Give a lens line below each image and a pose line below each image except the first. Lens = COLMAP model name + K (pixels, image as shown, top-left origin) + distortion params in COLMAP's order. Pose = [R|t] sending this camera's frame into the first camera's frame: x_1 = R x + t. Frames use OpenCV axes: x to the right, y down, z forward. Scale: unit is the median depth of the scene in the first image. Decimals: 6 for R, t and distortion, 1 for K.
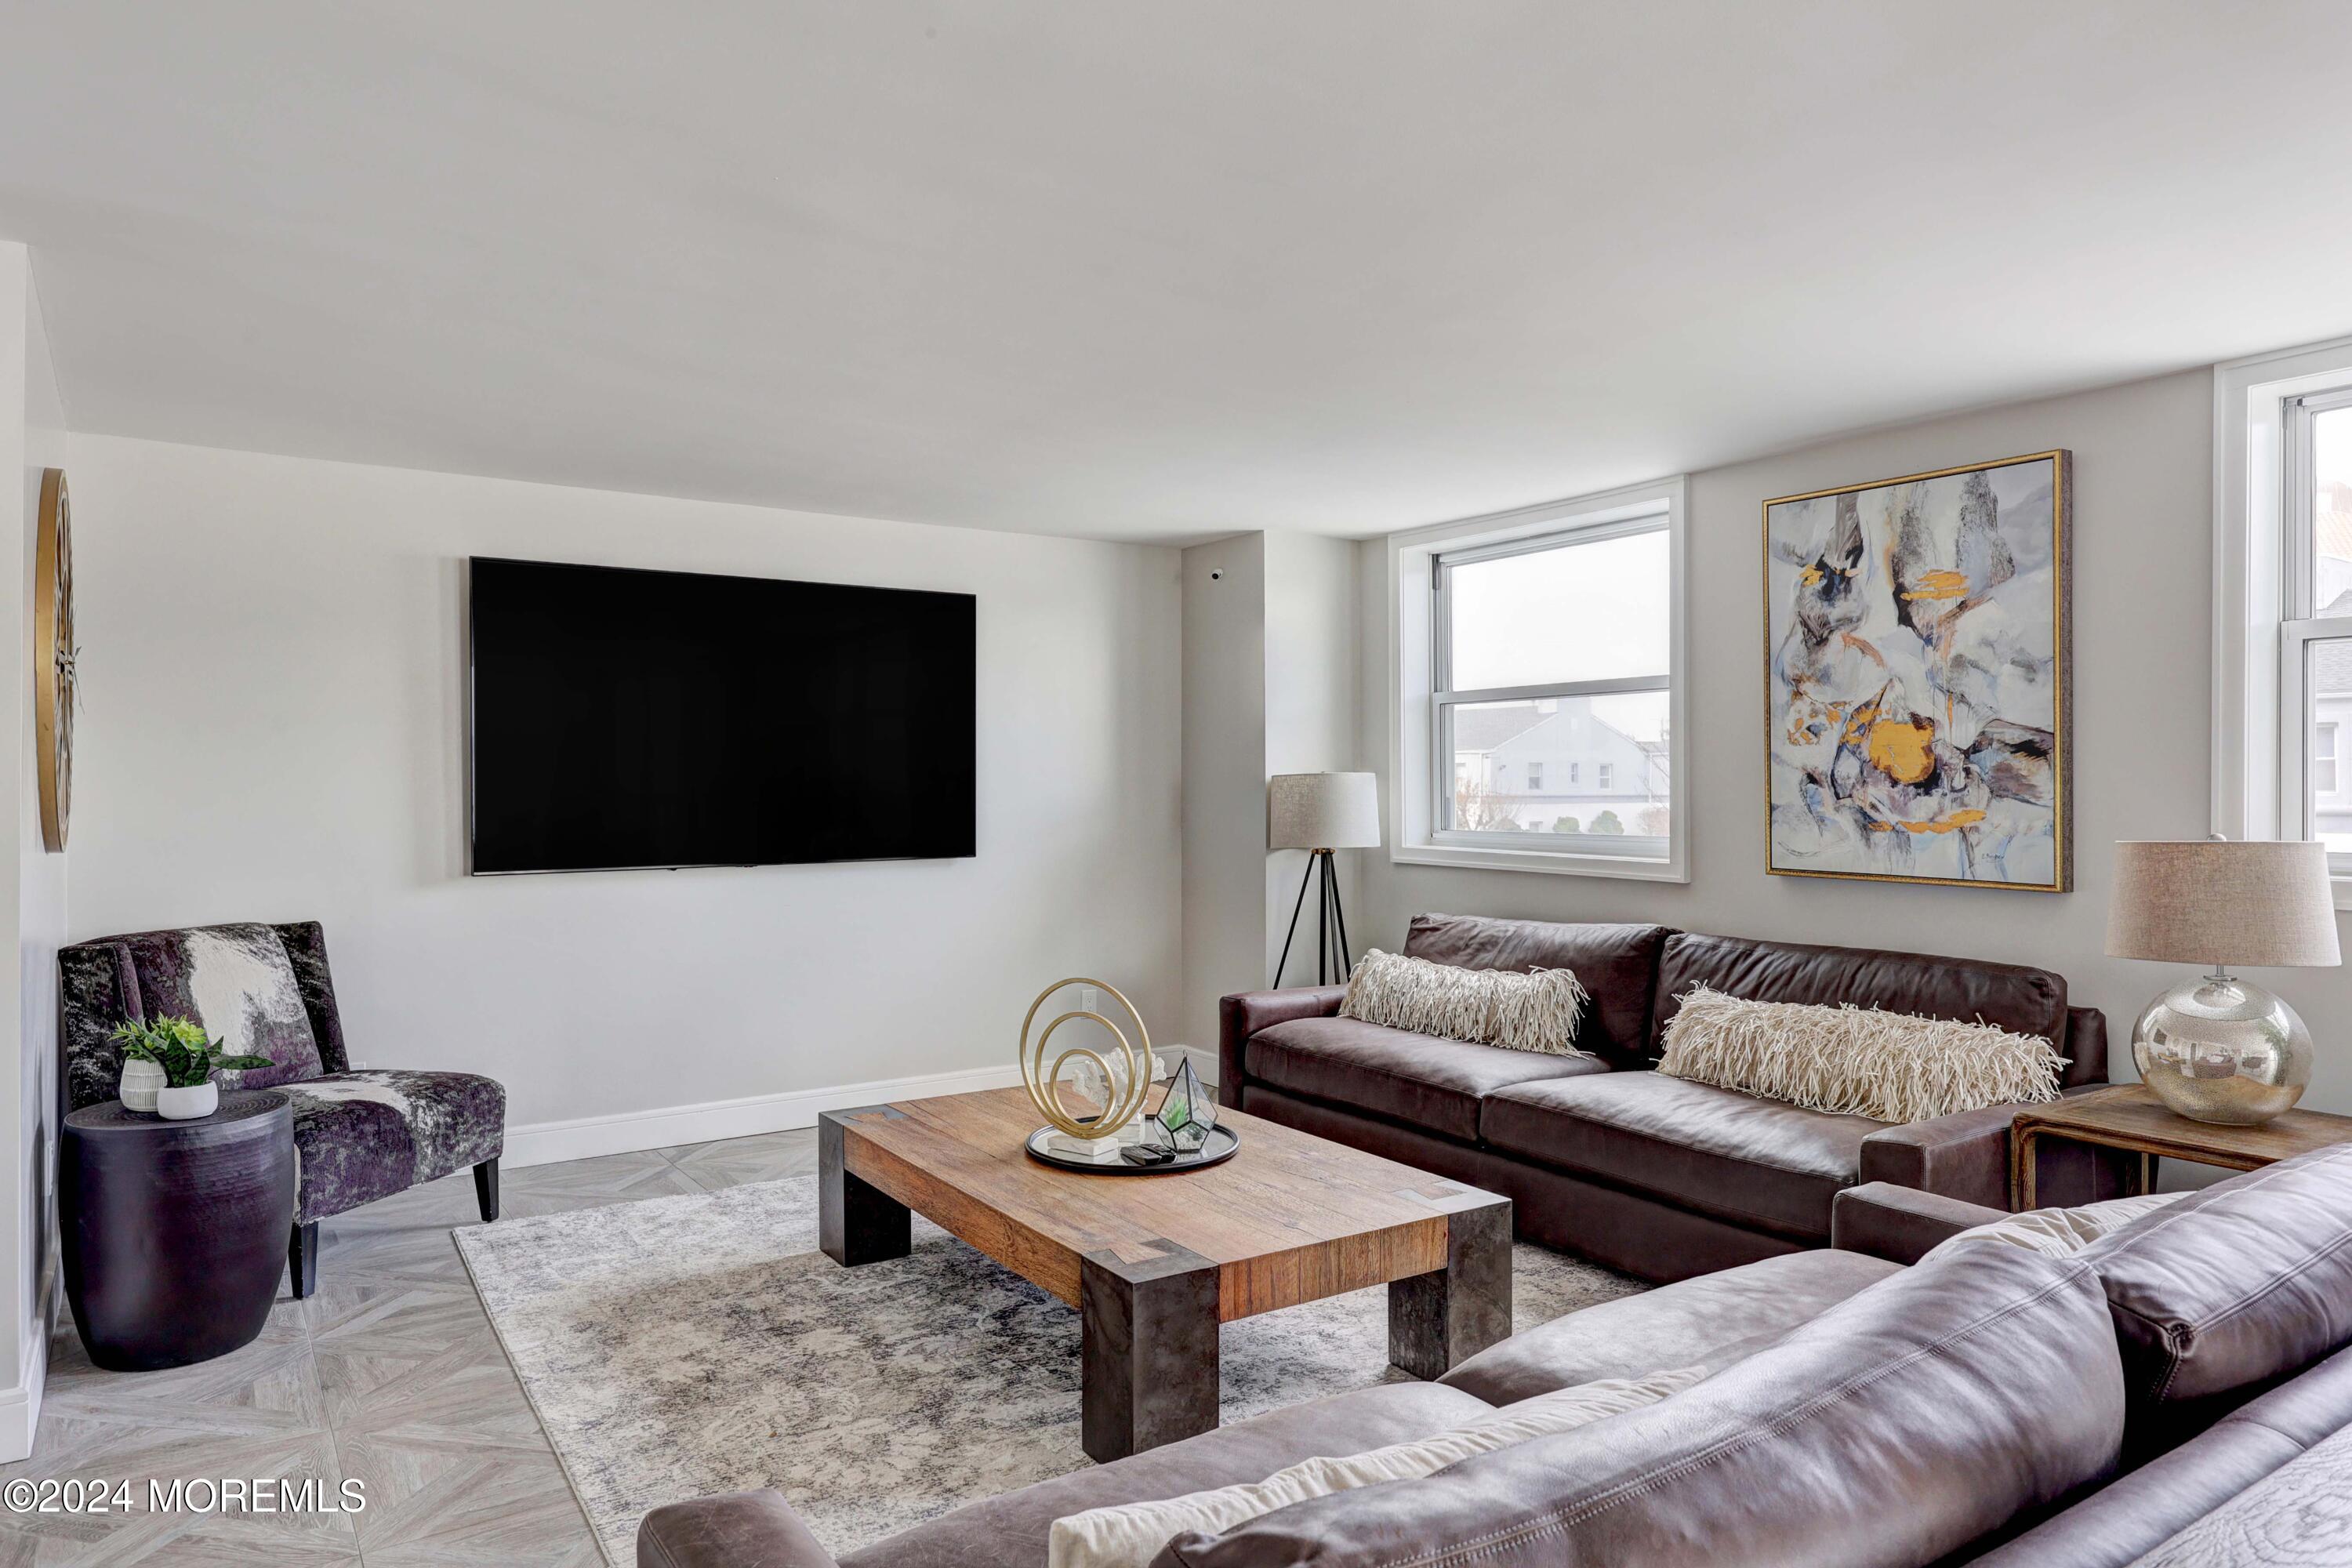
lens RADIAL K [[1475.5, 0, 1171.5], [0, 1475.5, 785.6], [0, 0, 1]] dist [-0.006590, -0.003027]
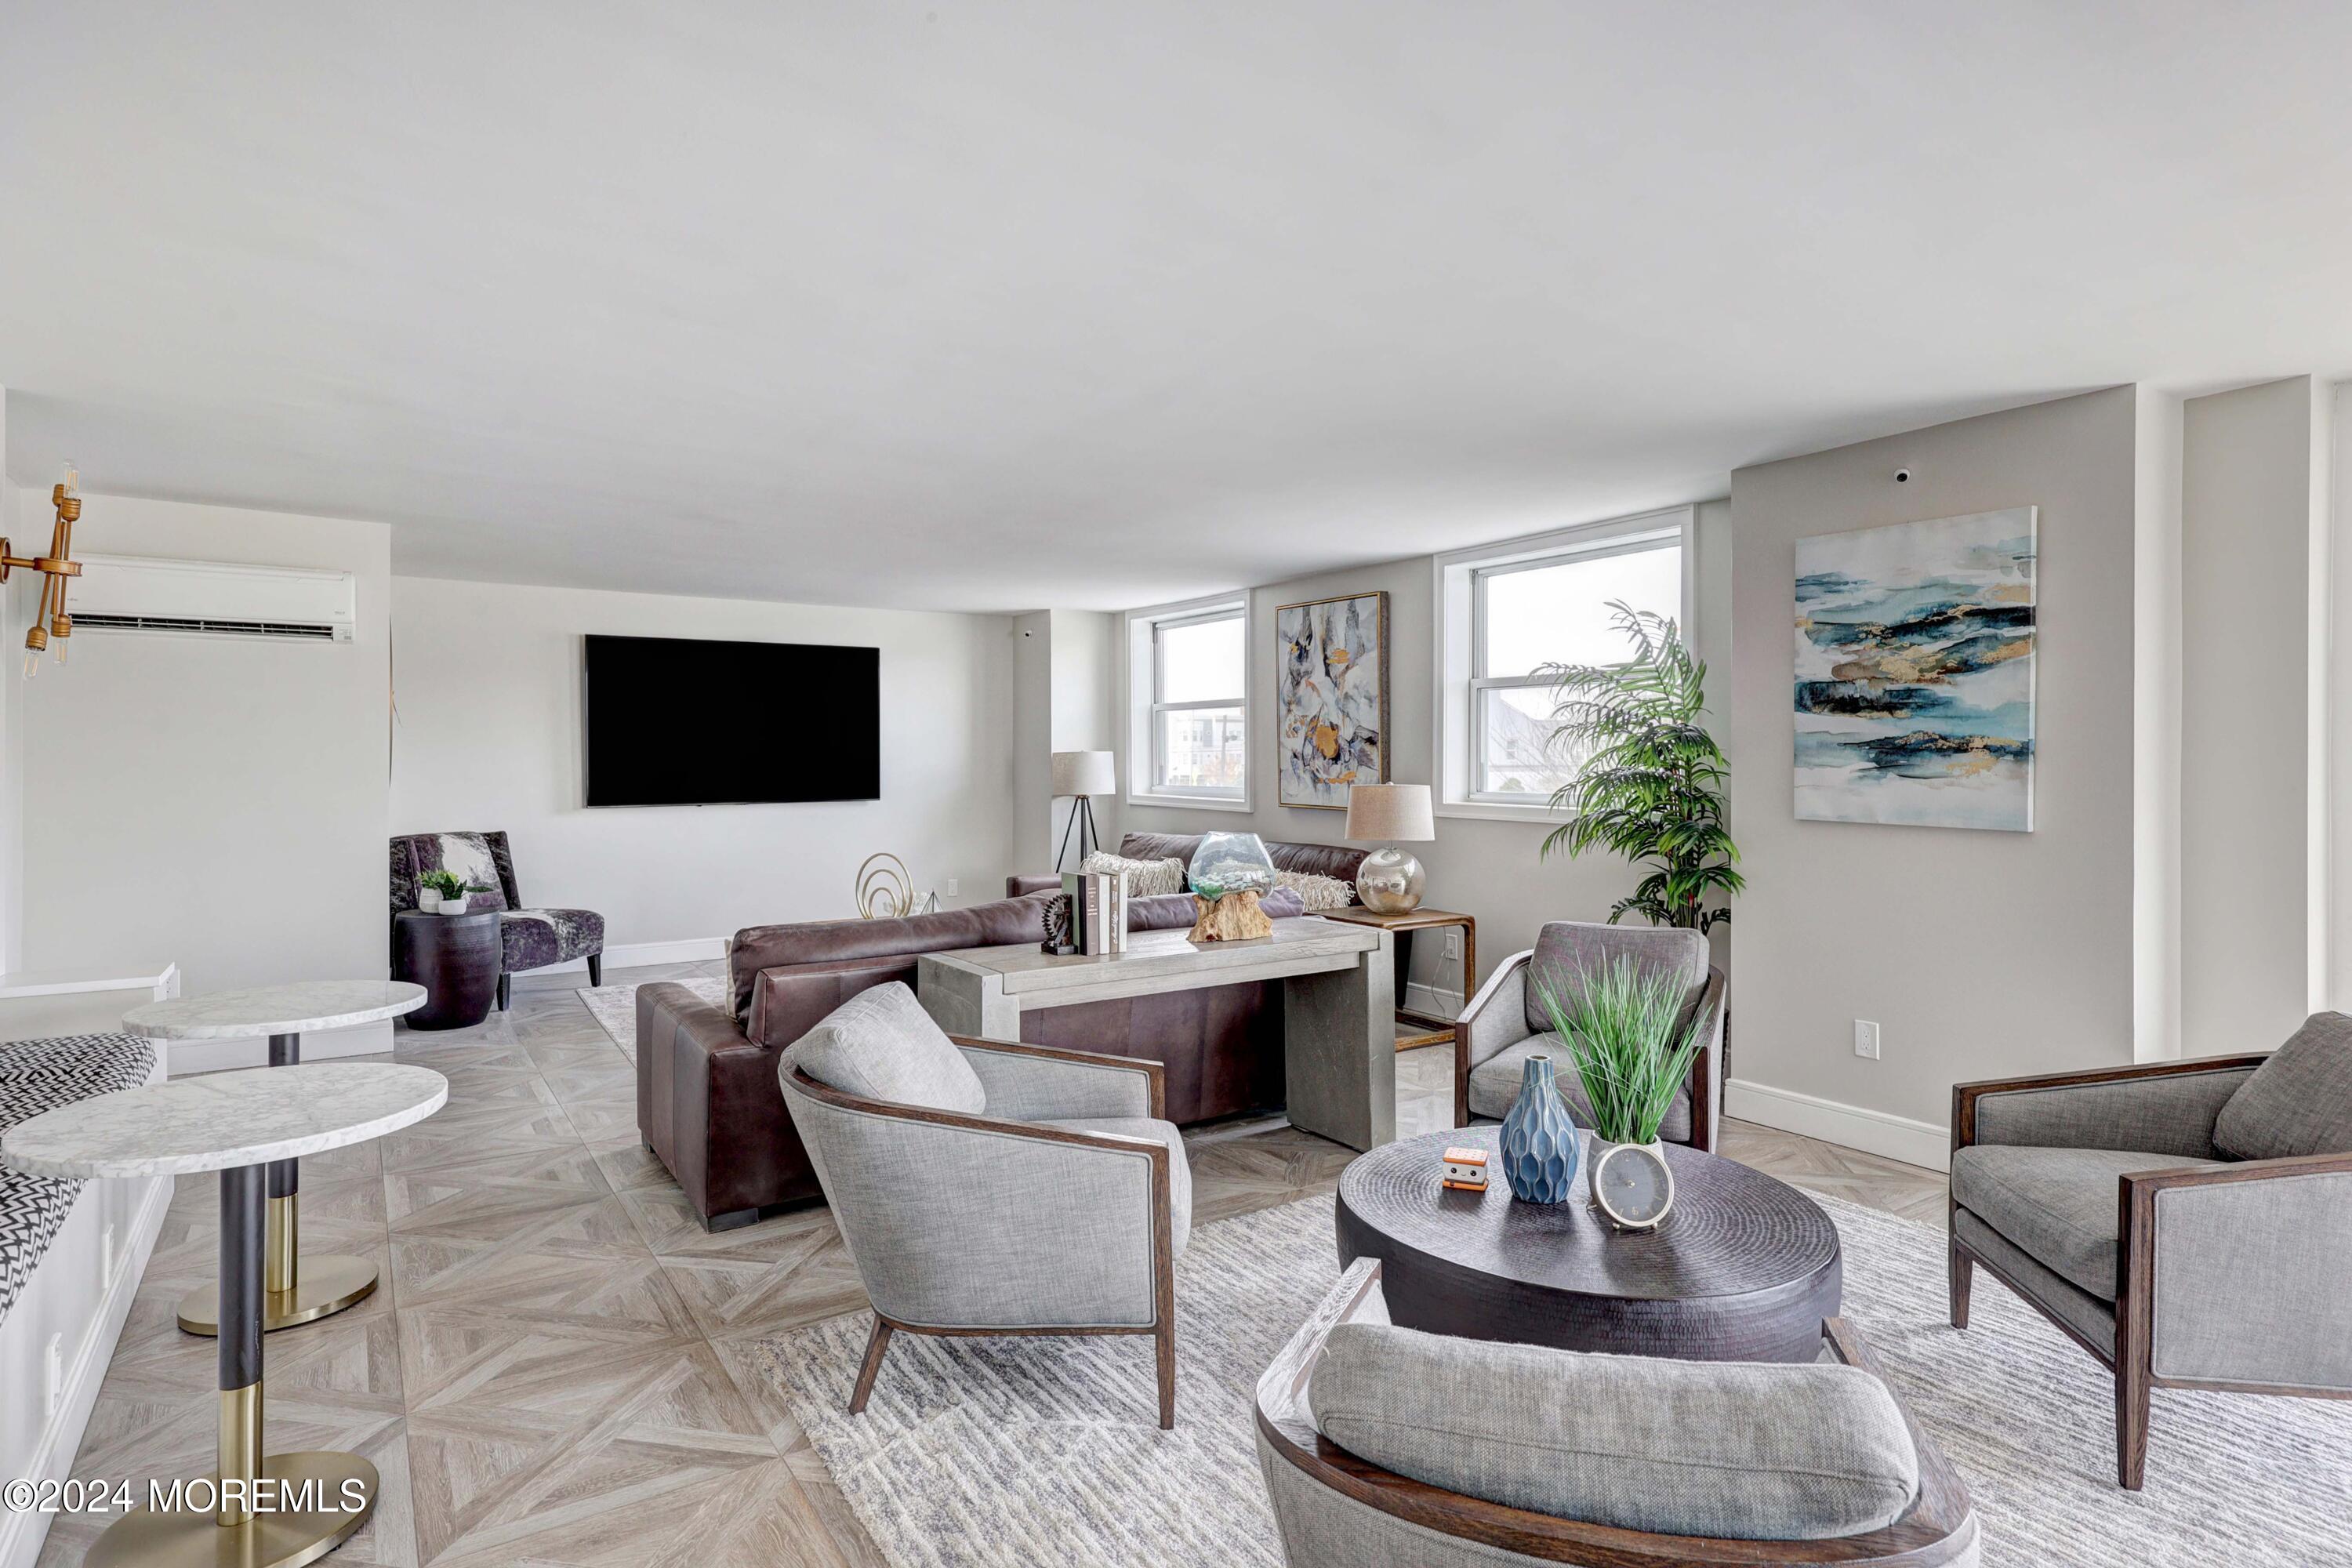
lens RADIAL K [[1241.5, 0, 1183.1], [0, 1241.5, 769.8], [0, 0, 1]] dist [0.001180, 0.000123]
pose [[0.999996, -0.000449, 0.002930, 0.298513], [0.000418, 0.999943, 0.010628, -0.003527], [-0.002935, -0.010627, 0.999939, -0.620067]]
